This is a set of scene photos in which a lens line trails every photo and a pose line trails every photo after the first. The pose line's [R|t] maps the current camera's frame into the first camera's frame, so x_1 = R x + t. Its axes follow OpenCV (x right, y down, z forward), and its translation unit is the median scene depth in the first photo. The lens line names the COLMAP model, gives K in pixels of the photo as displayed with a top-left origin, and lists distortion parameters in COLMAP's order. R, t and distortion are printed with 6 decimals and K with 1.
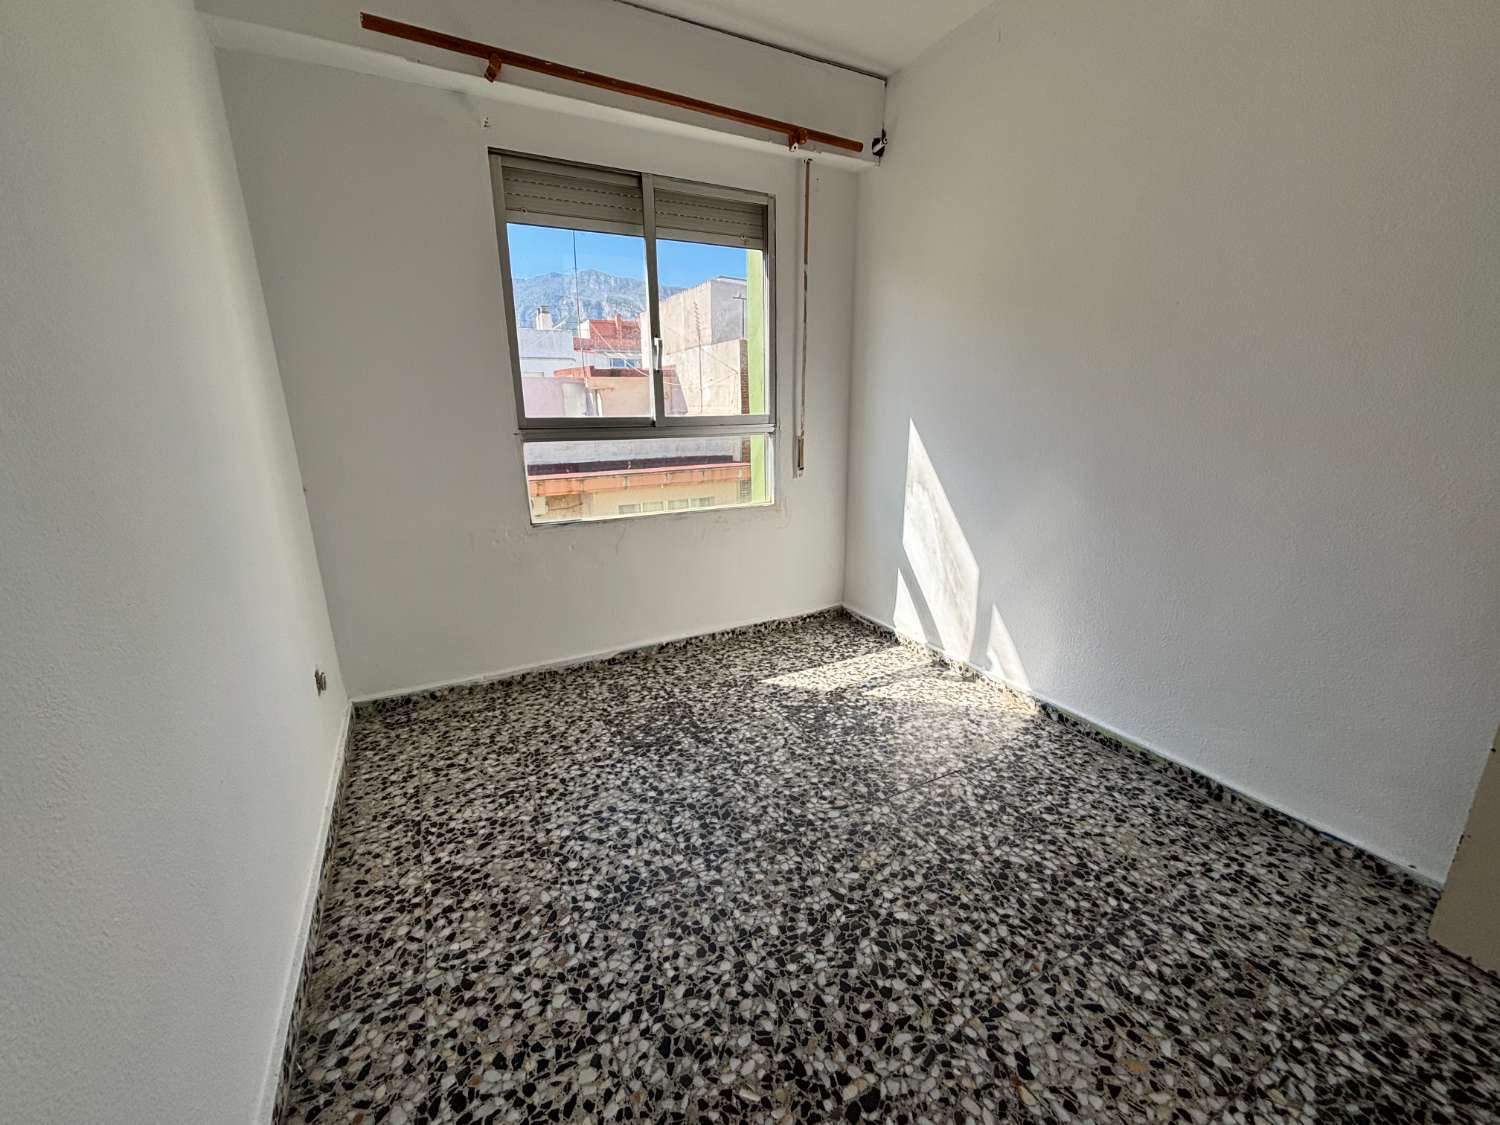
lens RADIAL K [[607.5, 0, 745.3], [0, 607.5, 563.9], [0, 0, 1]] dist [0.000158, 0.000564]
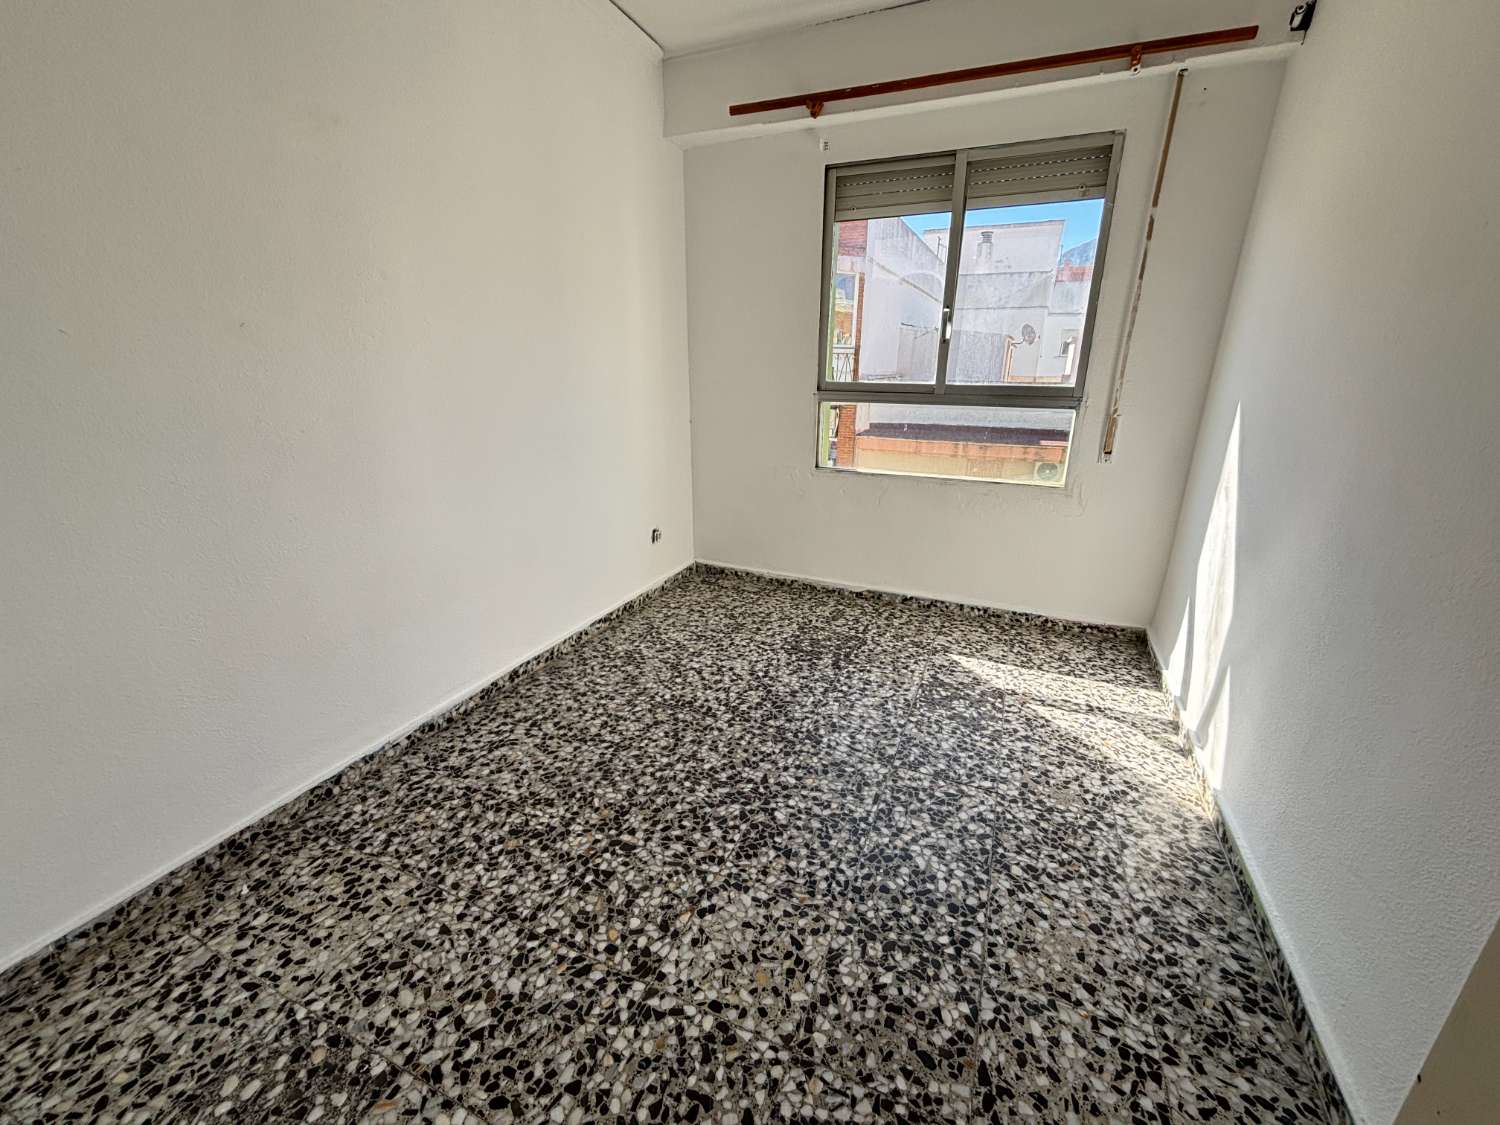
lens RADIAL K [[608.9, 0, 750.0], [0, 608.9, 562.5], [0, 0, 1]] dist [0.001114, 0.000311]
pose [[0.616899, 0.261441, -0.742350, 0.664668], [-0.222781, 0.962645, 0.153891, -0.042402], [0.754853, 0.070446, 0.652099, 0.104219]]
